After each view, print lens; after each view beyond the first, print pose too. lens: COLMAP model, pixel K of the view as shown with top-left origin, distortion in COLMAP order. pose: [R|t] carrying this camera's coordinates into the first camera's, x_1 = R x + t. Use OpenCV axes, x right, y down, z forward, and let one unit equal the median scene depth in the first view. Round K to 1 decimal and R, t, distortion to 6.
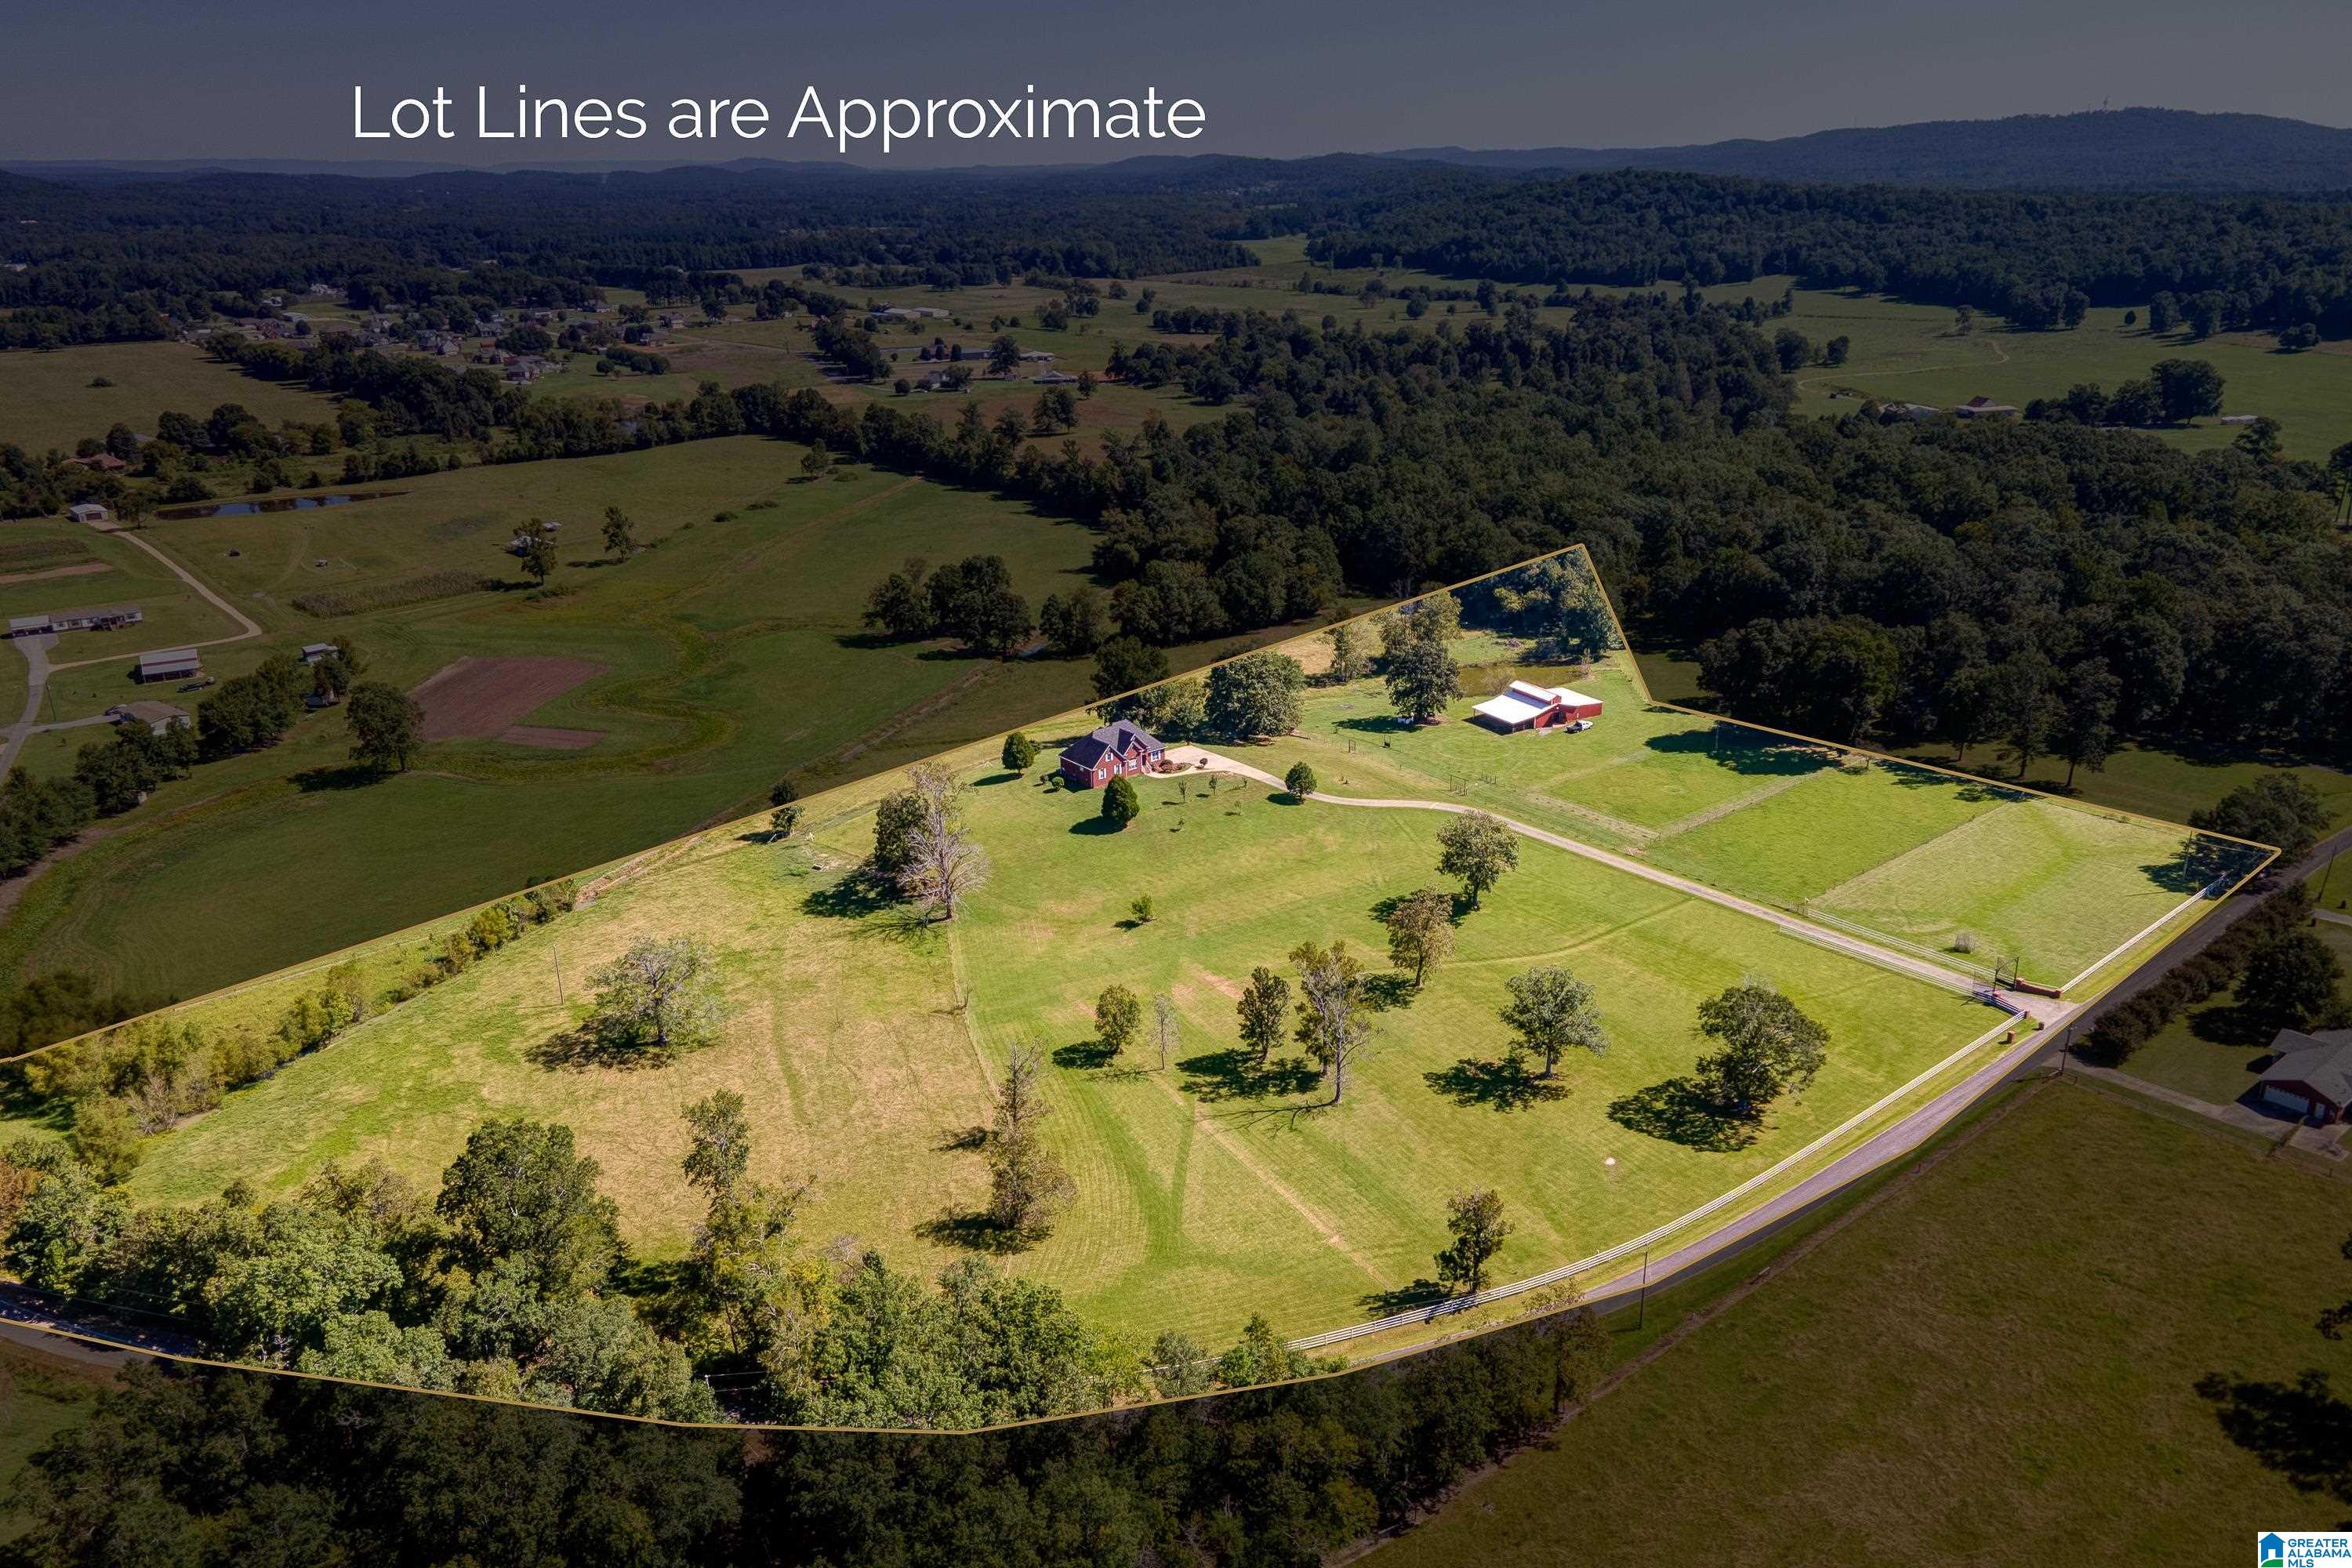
lens RADIAL K [[1688.0, 0, 1191.1], [0, 1688.0, 784.3], [0, 0, 1]] dist [0.016017, 0.052079]
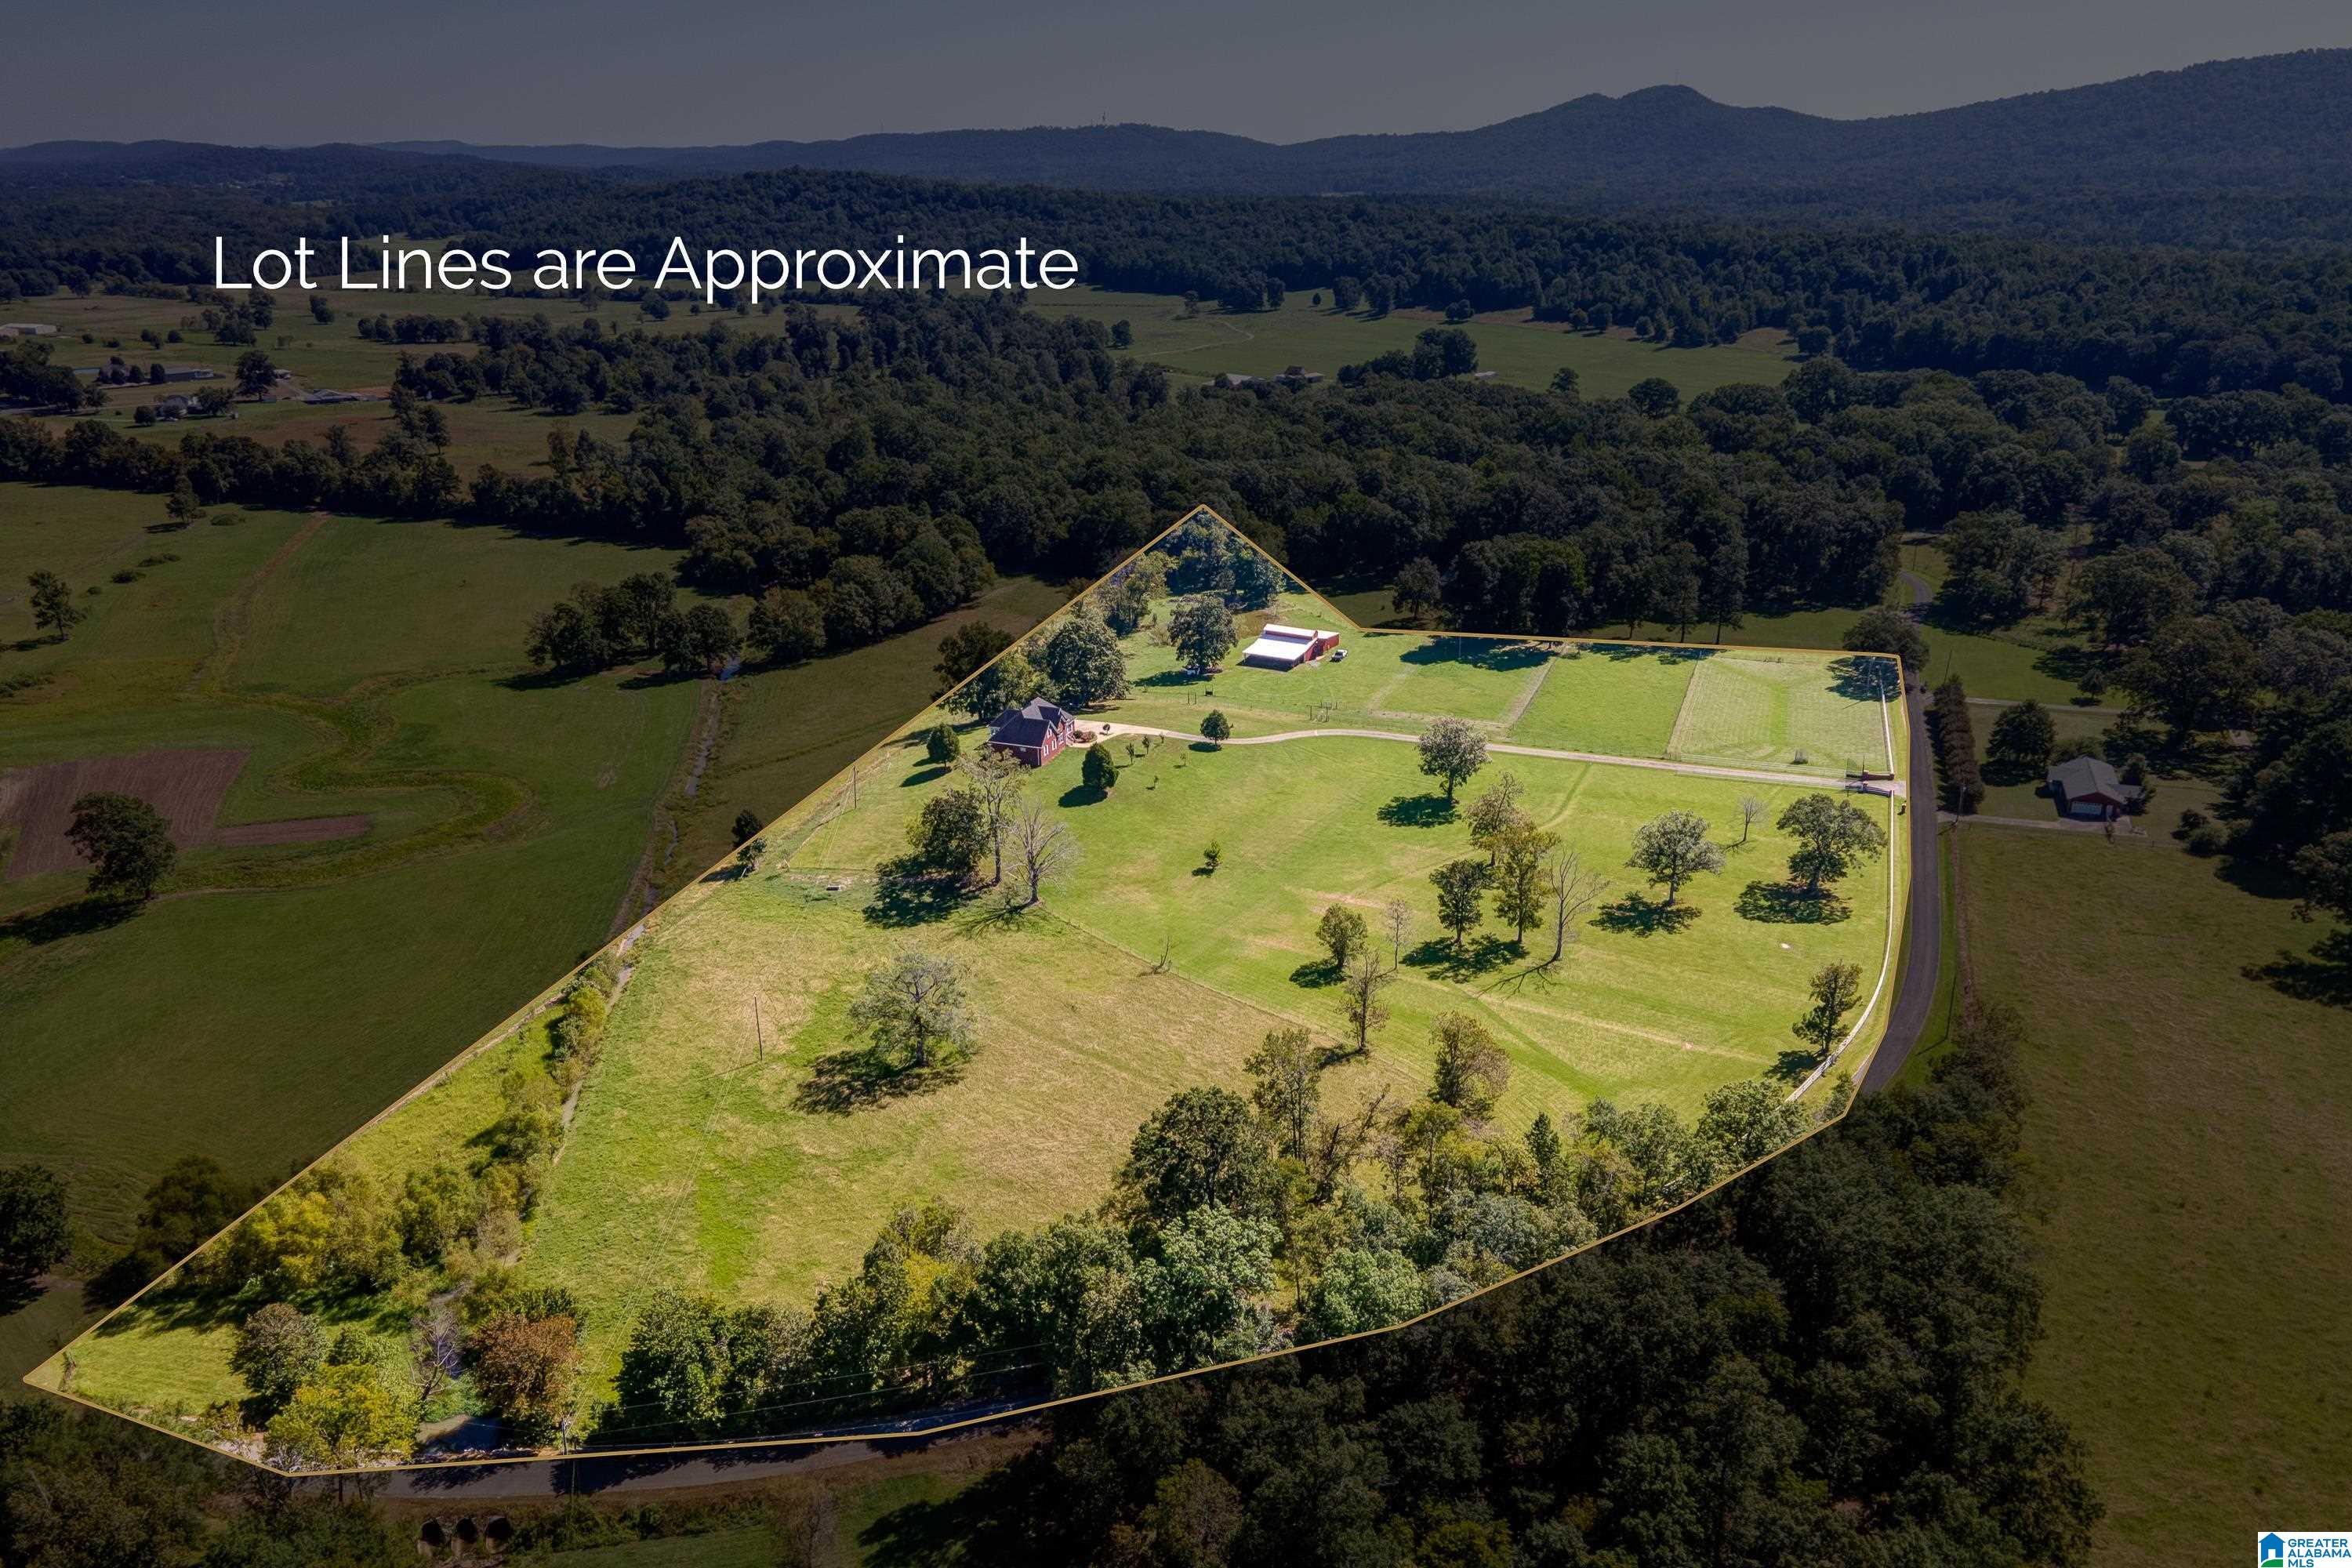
lens RADIAL K [[1688.0, 0, 1191.1], [0, 1688.0, 784.3], [0, 0, 1]] dist [0.016017, 0.052079]
pose [[0.870593, -0.166151, 0.463100, -0.390545], [0.166018, 0.985254, 0.041387, -0.011930], [-0.463147, 0.040852, 0.885339, 0.046068]]
